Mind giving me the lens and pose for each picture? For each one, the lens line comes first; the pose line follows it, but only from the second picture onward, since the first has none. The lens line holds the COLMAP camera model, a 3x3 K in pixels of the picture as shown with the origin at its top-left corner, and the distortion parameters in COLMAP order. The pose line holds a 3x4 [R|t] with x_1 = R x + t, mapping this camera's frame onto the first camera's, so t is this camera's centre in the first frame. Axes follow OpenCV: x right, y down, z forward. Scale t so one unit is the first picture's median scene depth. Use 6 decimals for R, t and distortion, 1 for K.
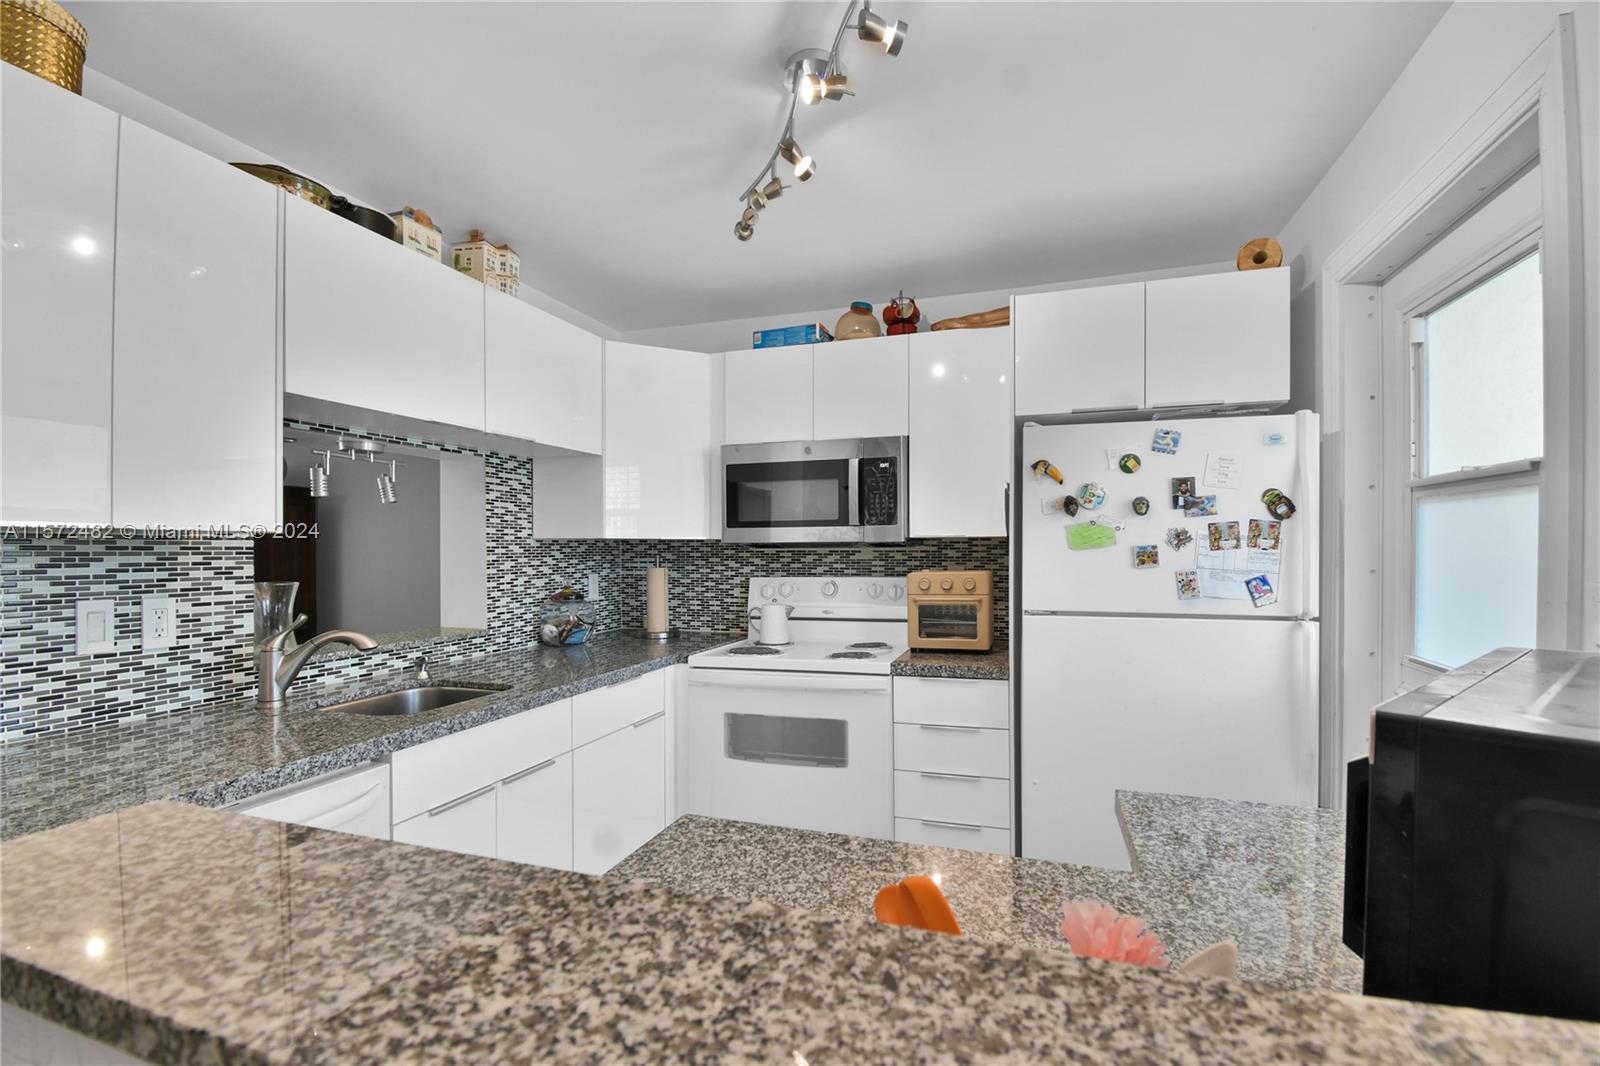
lens RADIAL K [[710.5, 0, 805.7], [0, 710.5, 531.5], [0, 0, 1]] dist [0.018386, -0.021313]
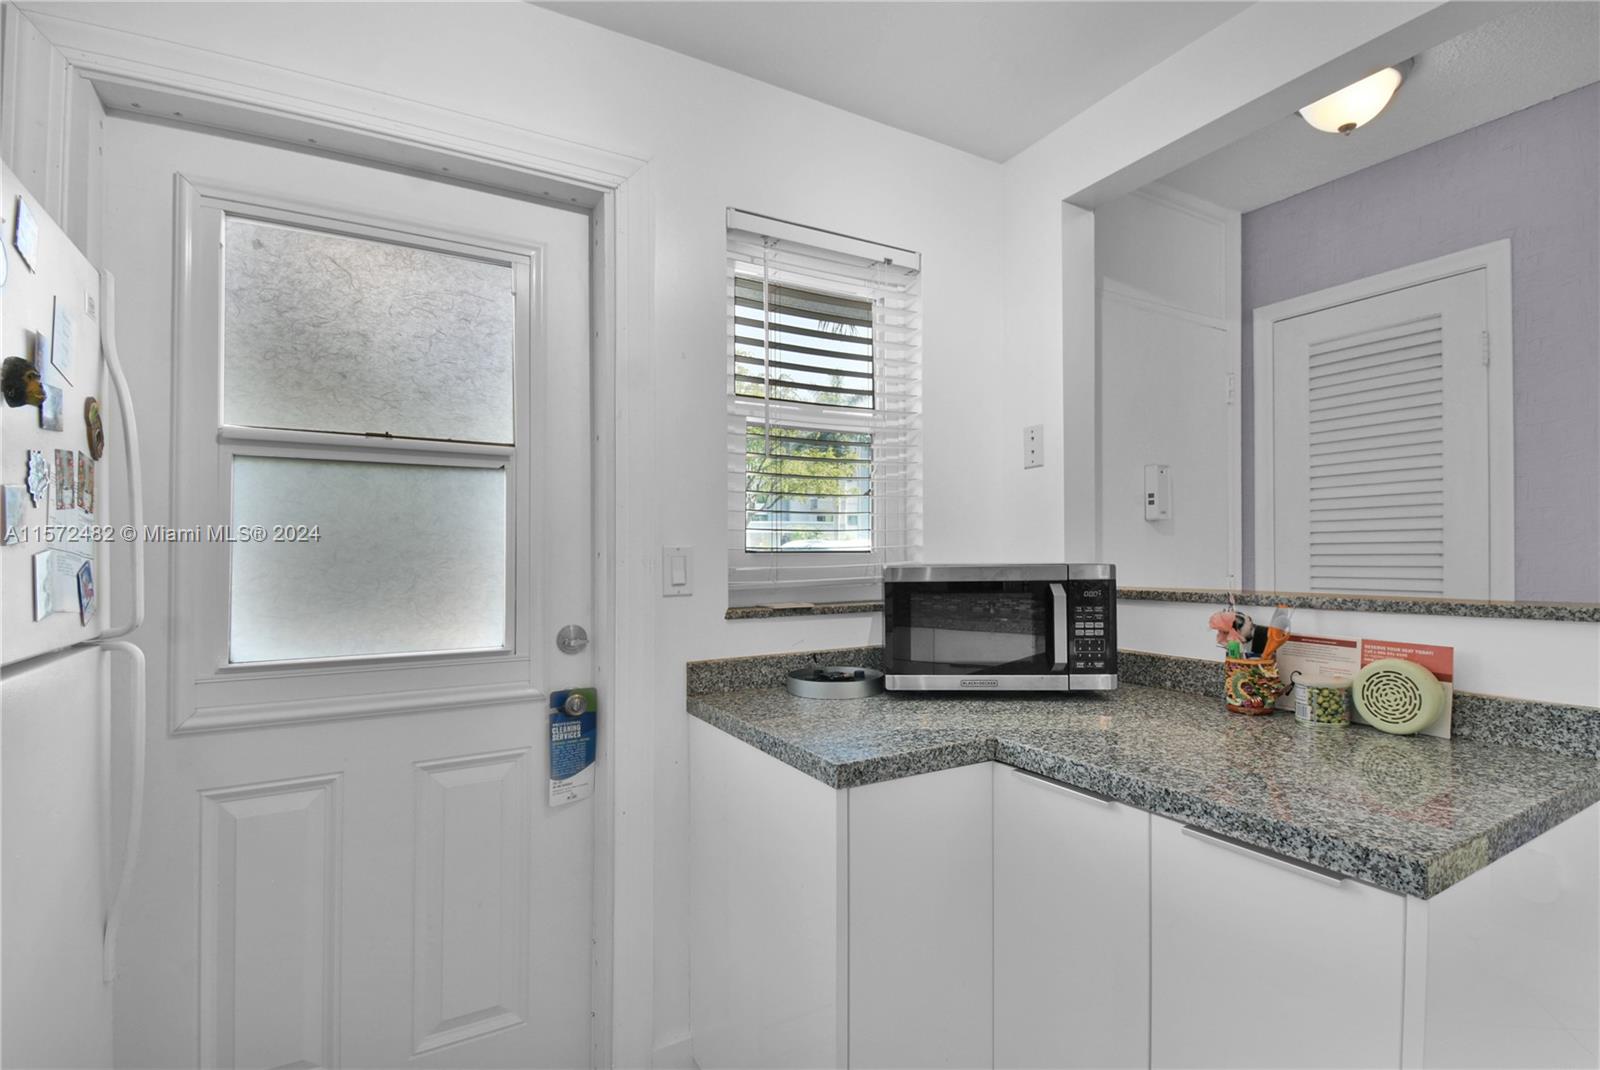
lens RADIAL K [[728.0, 0, 809.1], [0, 728.0, 540.3], [0, 0, 1]] dist [0.018549, -0.023893]
pose [[-0.737677, 0.012872, 0.675031, -0.231440], [-0.013350, 0.999345, -0.033645, 0.128741], [-0.675022, -0.033831, -0.737022, 2.165098]]
